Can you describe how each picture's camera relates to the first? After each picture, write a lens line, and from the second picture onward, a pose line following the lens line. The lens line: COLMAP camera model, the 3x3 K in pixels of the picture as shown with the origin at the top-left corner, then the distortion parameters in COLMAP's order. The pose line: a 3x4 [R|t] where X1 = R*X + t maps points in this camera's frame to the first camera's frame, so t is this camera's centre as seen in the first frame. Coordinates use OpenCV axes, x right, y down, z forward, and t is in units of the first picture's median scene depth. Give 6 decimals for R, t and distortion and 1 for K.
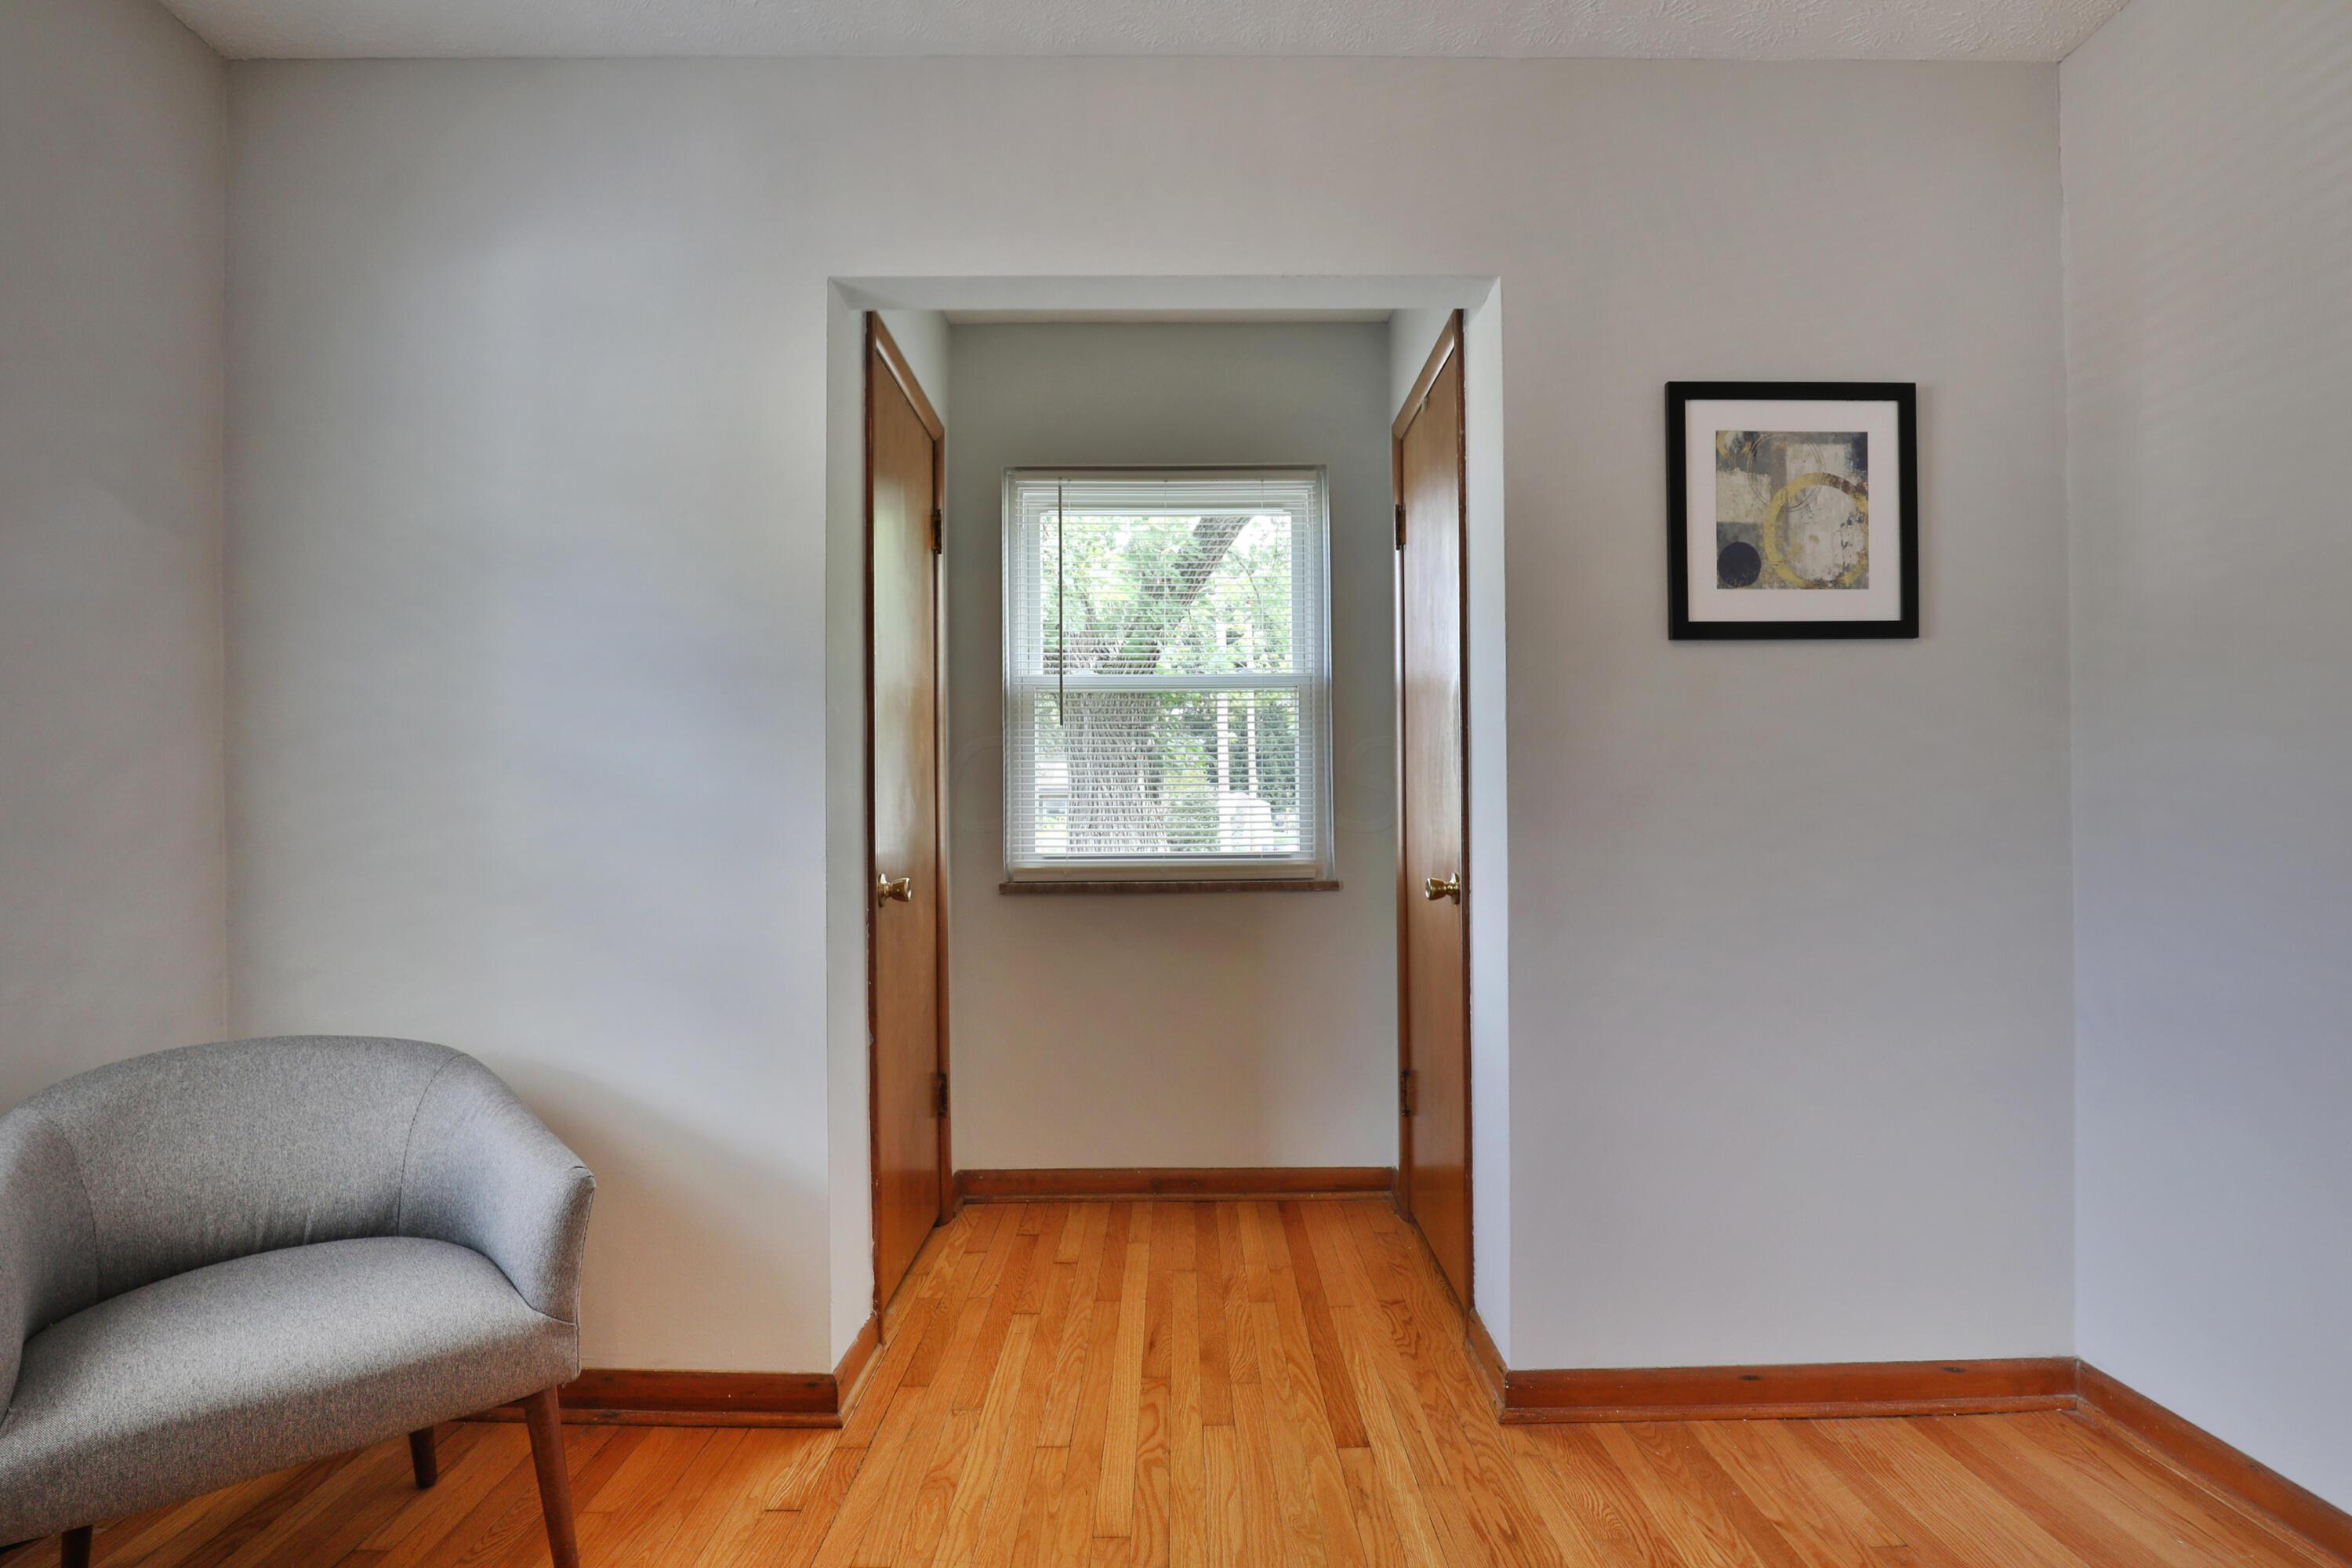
lens RADIAL K [[1144.8, 0, 1173.6], [0, 1144.8, 810.2], [0, 0, 1]] dist [-0.039277, 0.001113]
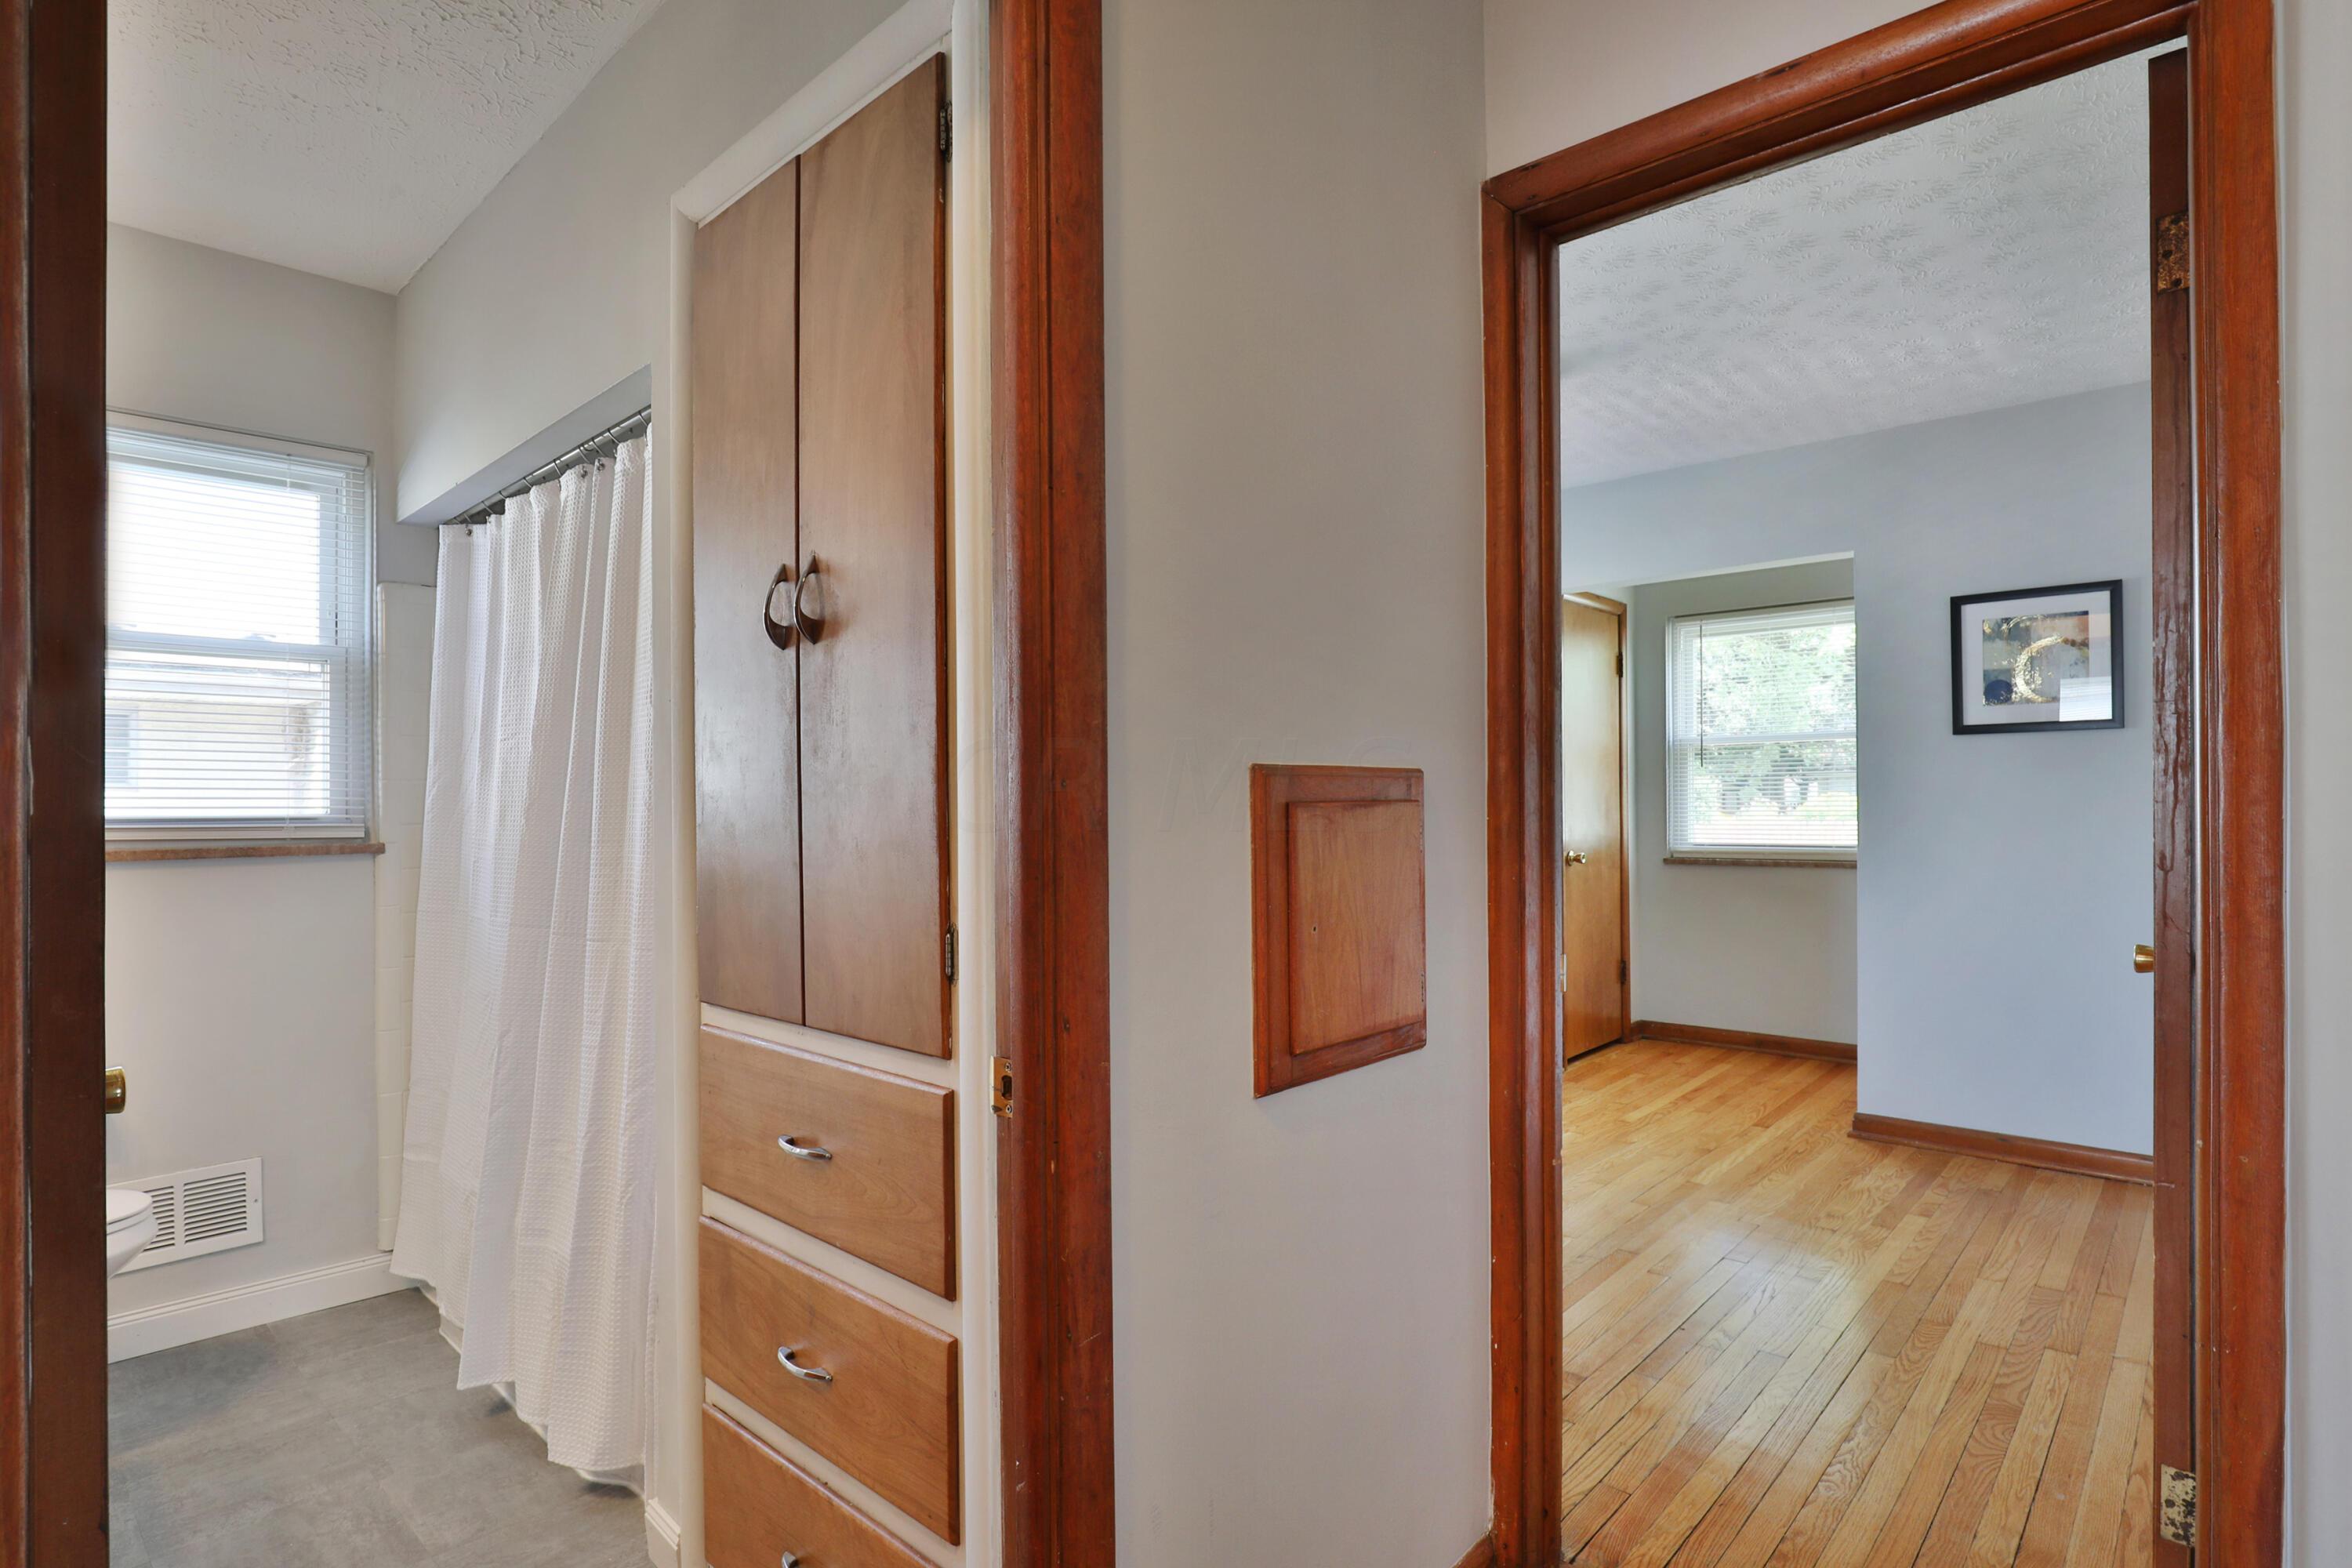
lens RADIAL K [[1164.6, 0, 1178.7], [0, 1164.6, 805.1], [0, 0, 1]] dist [-0.024557, 0.001964]
pose [[0.737537, 0.005488, -0.675284, 0.777759], [0.002600, 0.999937, 0.010965, -0.058774], [0.675301, -0.009843, 0.737476, -1.256765]]
